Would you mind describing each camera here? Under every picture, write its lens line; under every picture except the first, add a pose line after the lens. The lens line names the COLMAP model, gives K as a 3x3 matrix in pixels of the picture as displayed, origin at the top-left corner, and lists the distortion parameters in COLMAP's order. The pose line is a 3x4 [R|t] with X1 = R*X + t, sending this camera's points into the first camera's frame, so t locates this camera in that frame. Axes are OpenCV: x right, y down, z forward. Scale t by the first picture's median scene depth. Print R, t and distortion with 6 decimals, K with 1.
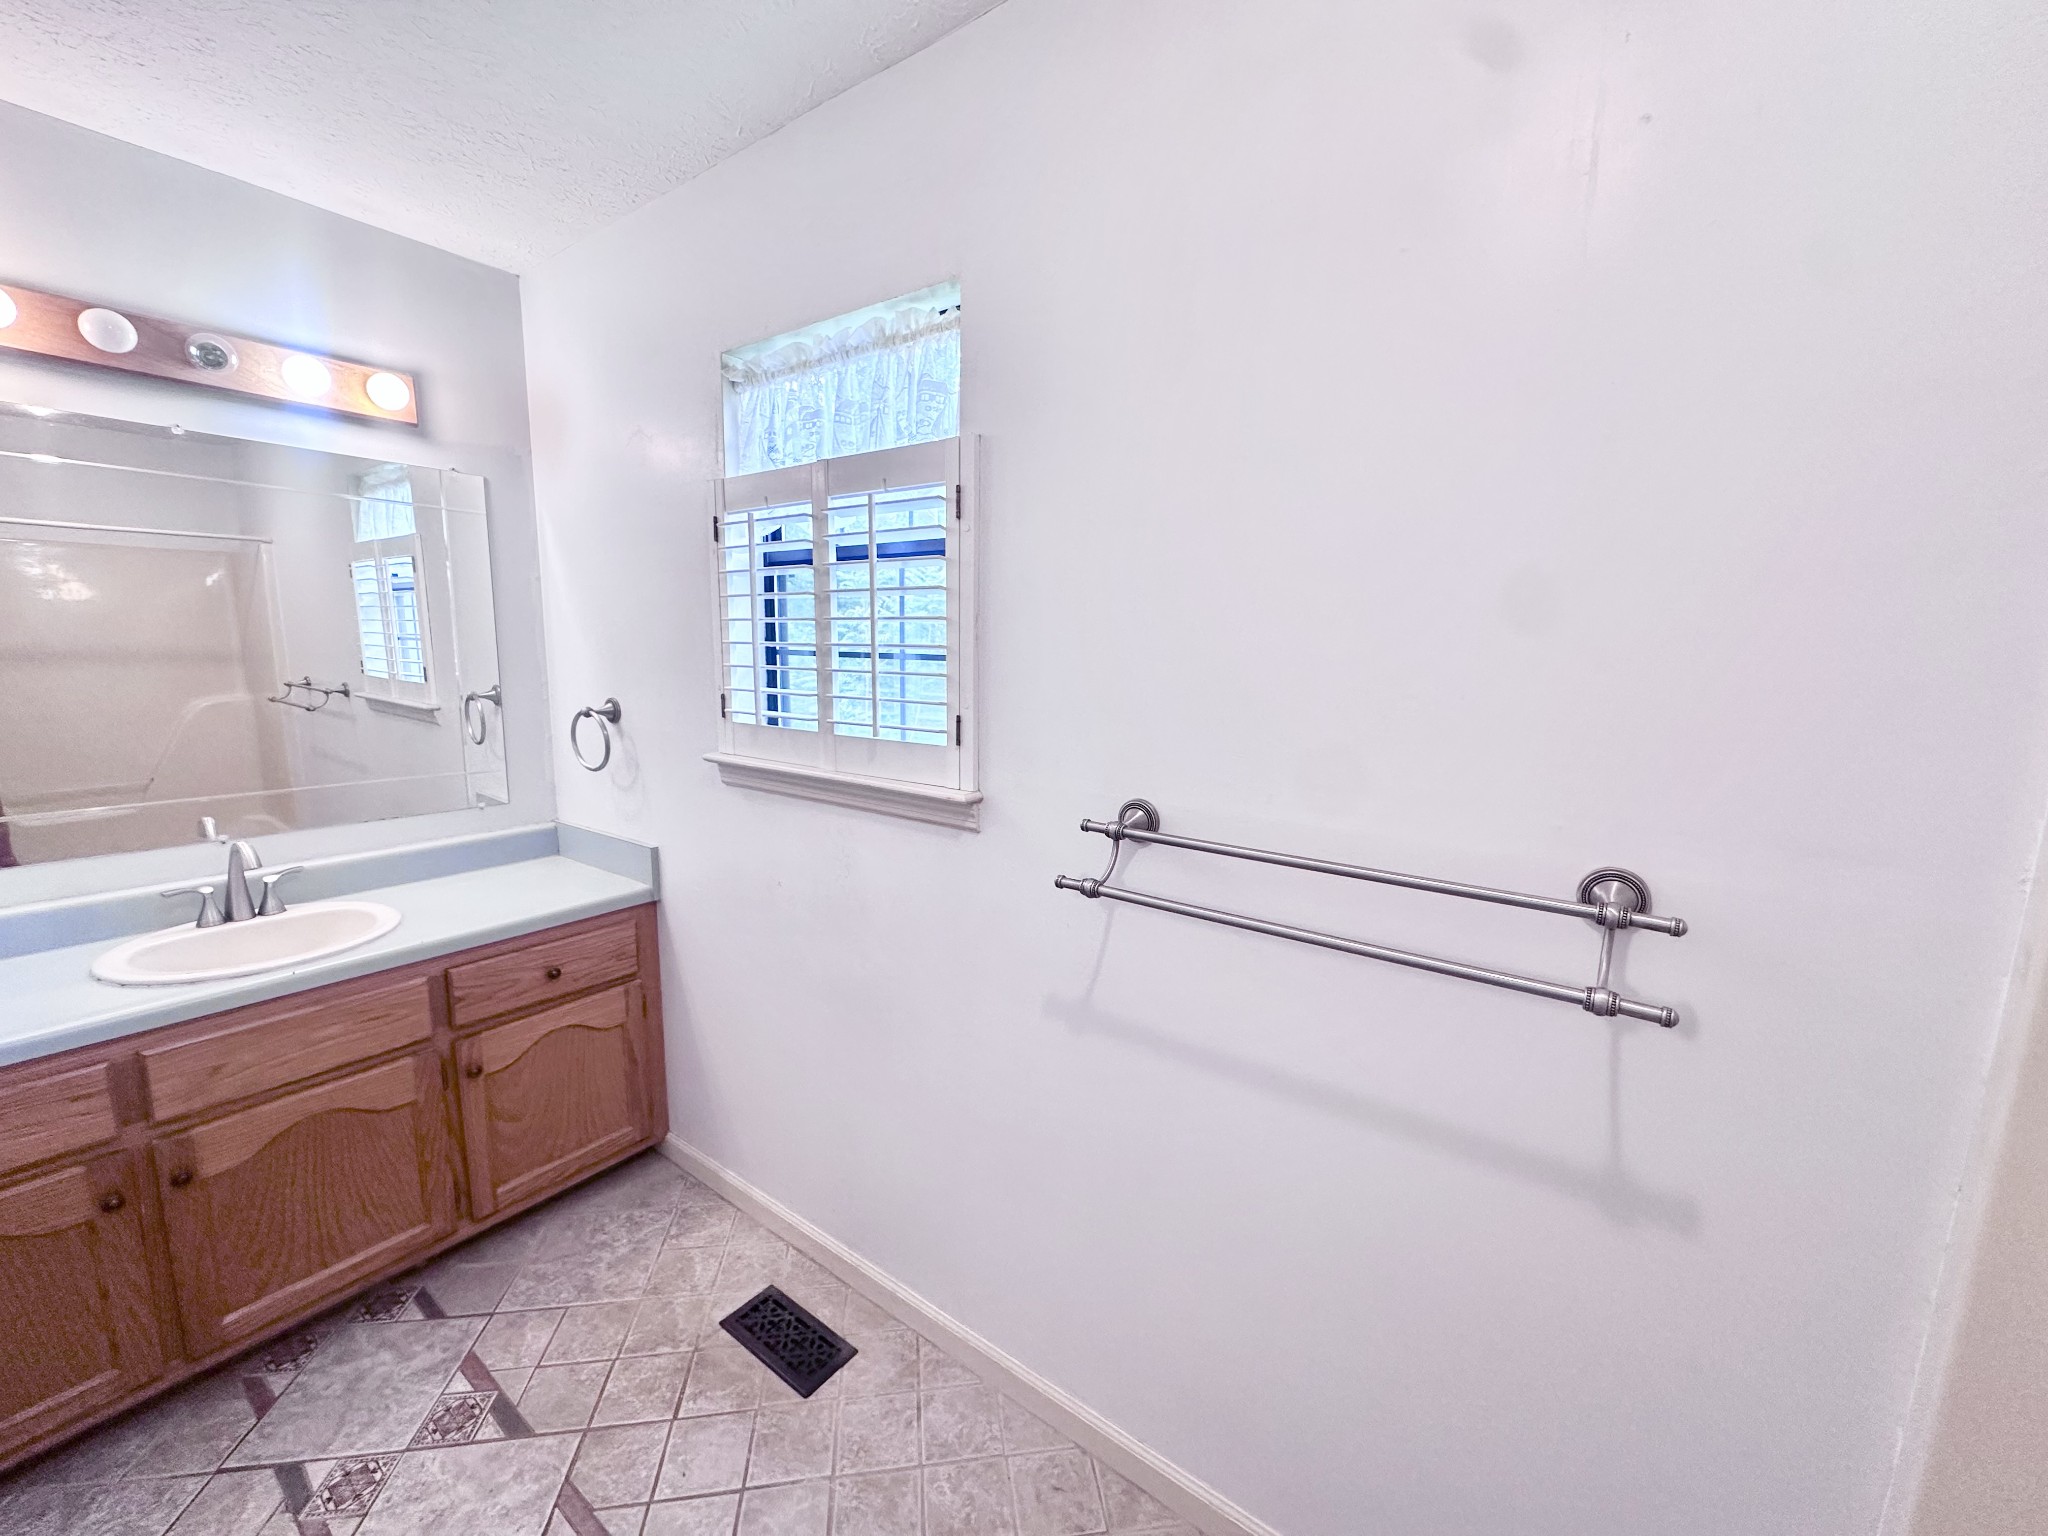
lens RADIAL K [[803.2, 0, 1024.0], [0, 803.2, 768.0], [0, 0, 1]] dist [0.001722, 0.000410]
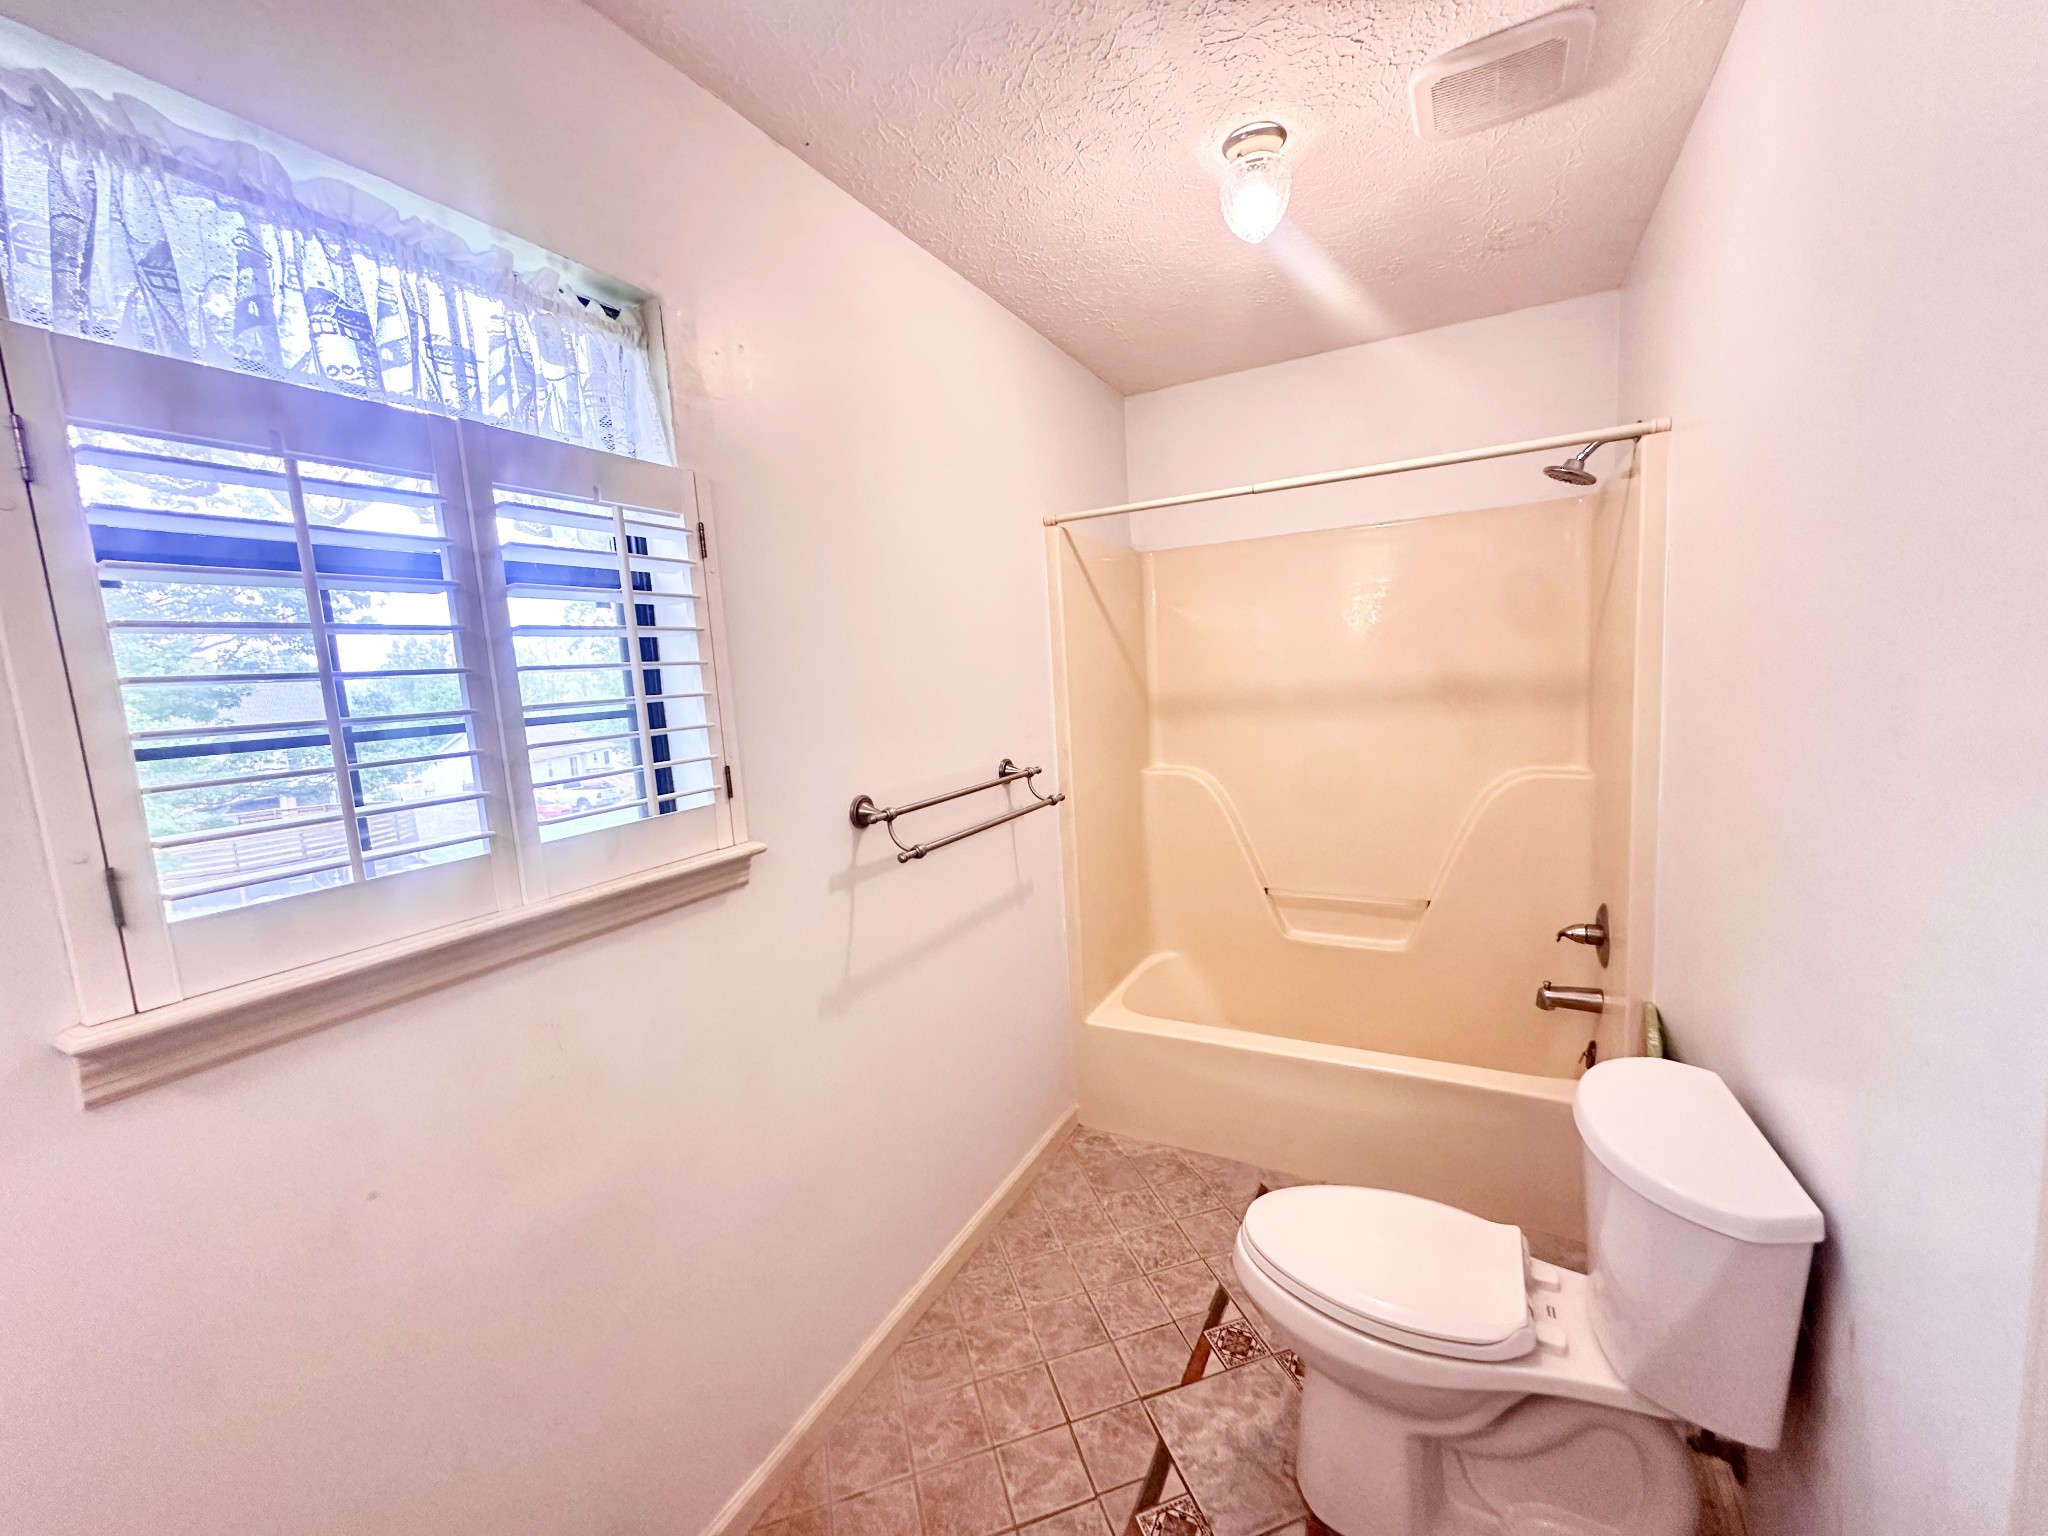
lens RADIAL K [[803.2, 0, 1024.0], [0, 803.2, 768.0], [0, 0, 1]] dist [0.001722, 0.000410]
pose [[-0.133449, -0.126687, 0.982925, -1.031556], [0.215721, 0.964302, 0.153574, -0.130277], [-0.967293, 0.232532, -0.101356, 0.748962]]
